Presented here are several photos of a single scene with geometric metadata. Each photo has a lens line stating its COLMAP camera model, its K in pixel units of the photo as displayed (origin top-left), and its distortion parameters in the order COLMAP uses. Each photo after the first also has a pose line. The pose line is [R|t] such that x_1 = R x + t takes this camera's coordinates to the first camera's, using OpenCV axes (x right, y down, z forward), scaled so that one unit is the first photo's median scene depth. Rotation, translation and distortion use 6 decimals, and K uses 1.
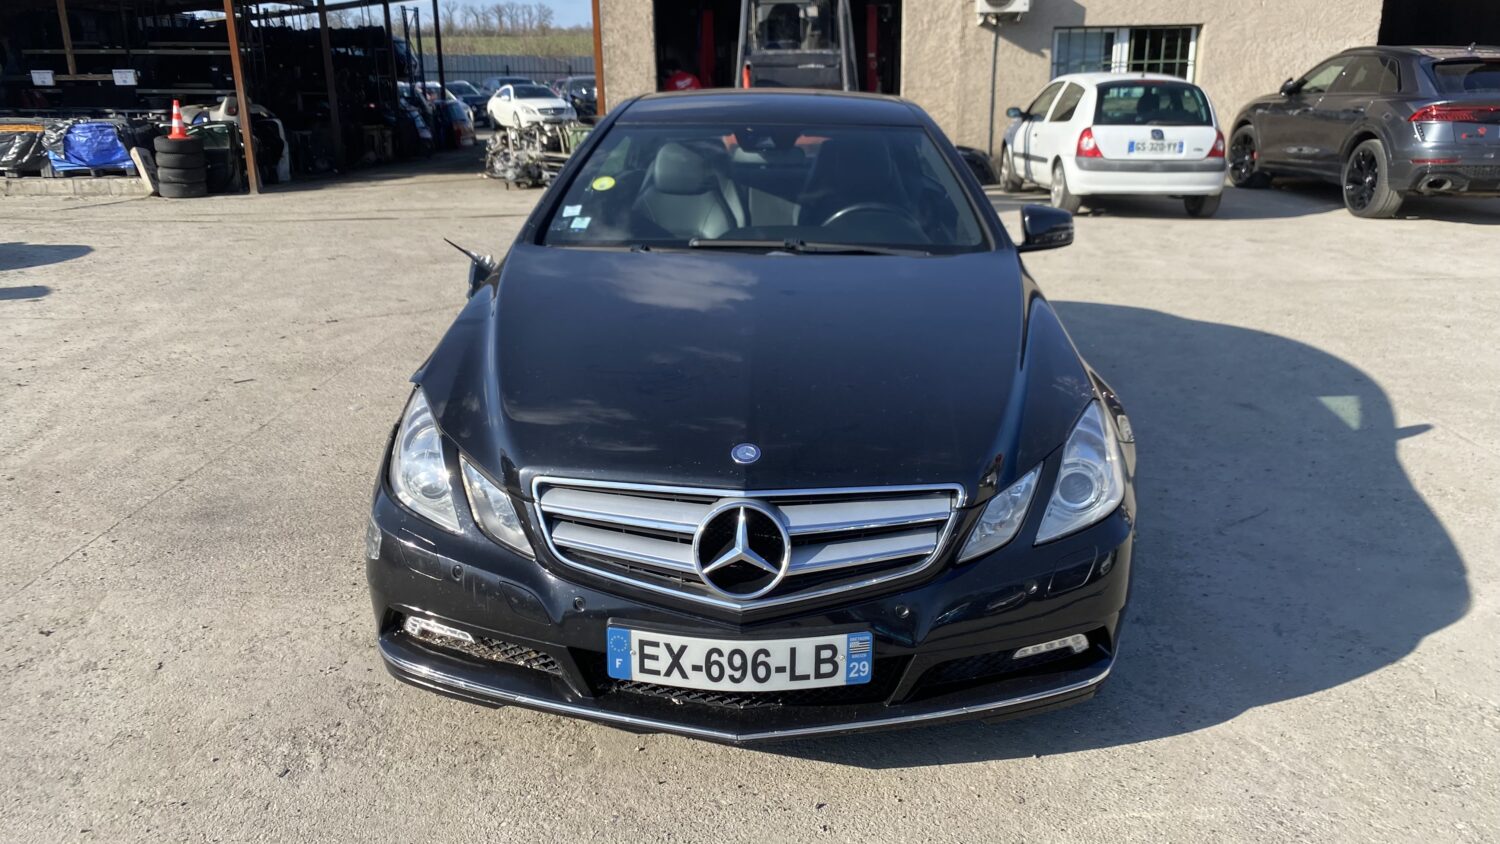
lens RADIAL K [[1161.0, 0, 745.9], [0, 1161.0, 434.9], [0, 0, 1]] dist [0.024808, -0.010675]
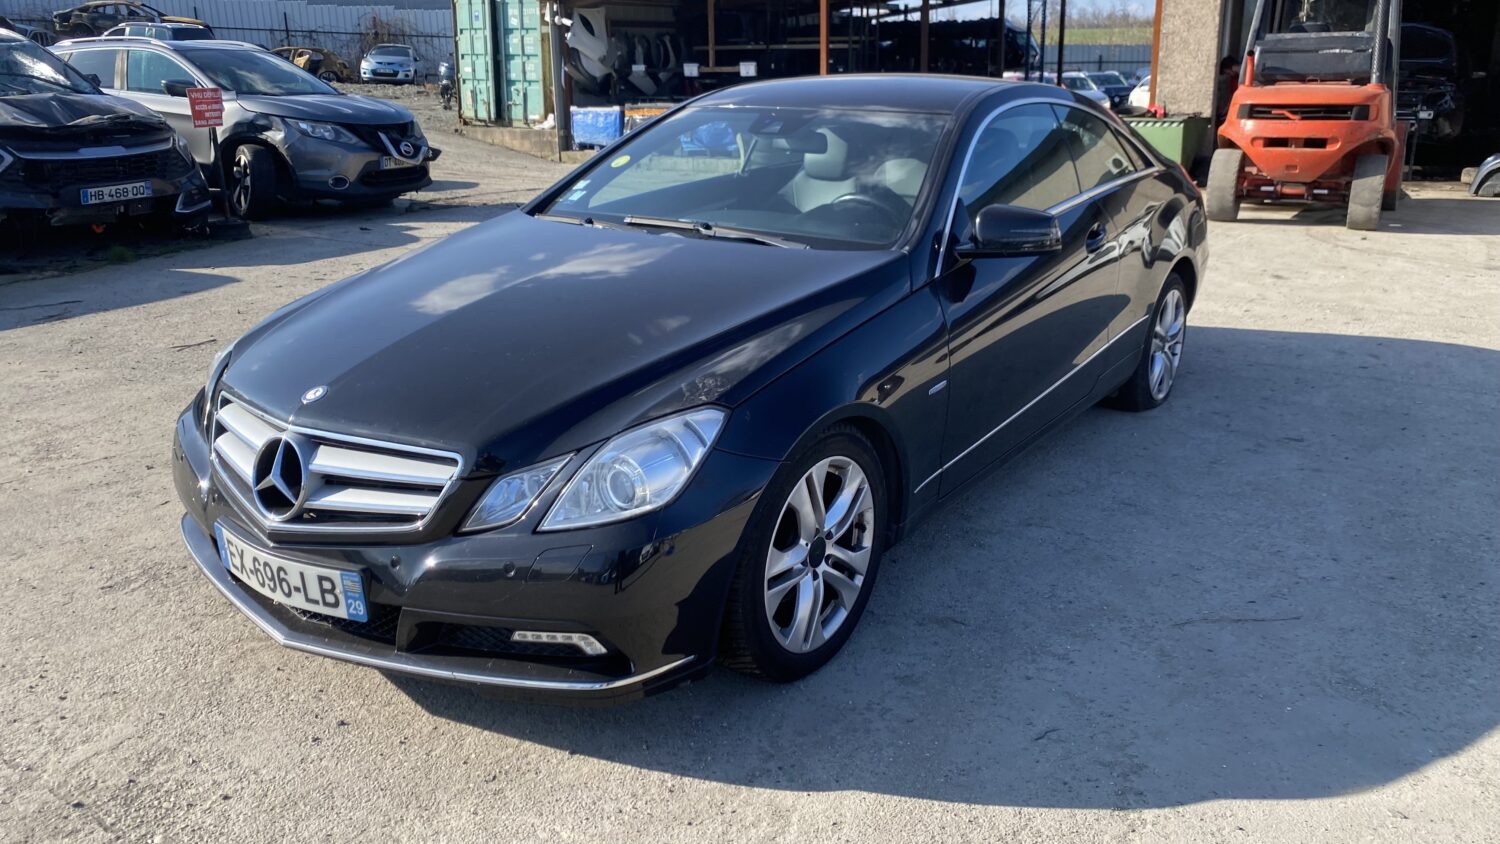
lens RADIAL K [[1161.0, 0, 764.8], [0, 1161.0, 429.6], [0, 0, 1]] dist [0.024808, -0.010675]
pose [[0.843384, 0.159502, -0.513090, 0.141712], [-0.158117, 0.986315, 0.046709, -0.010733], [0.513519, 0.041735, 0.857063, 0.038866]]
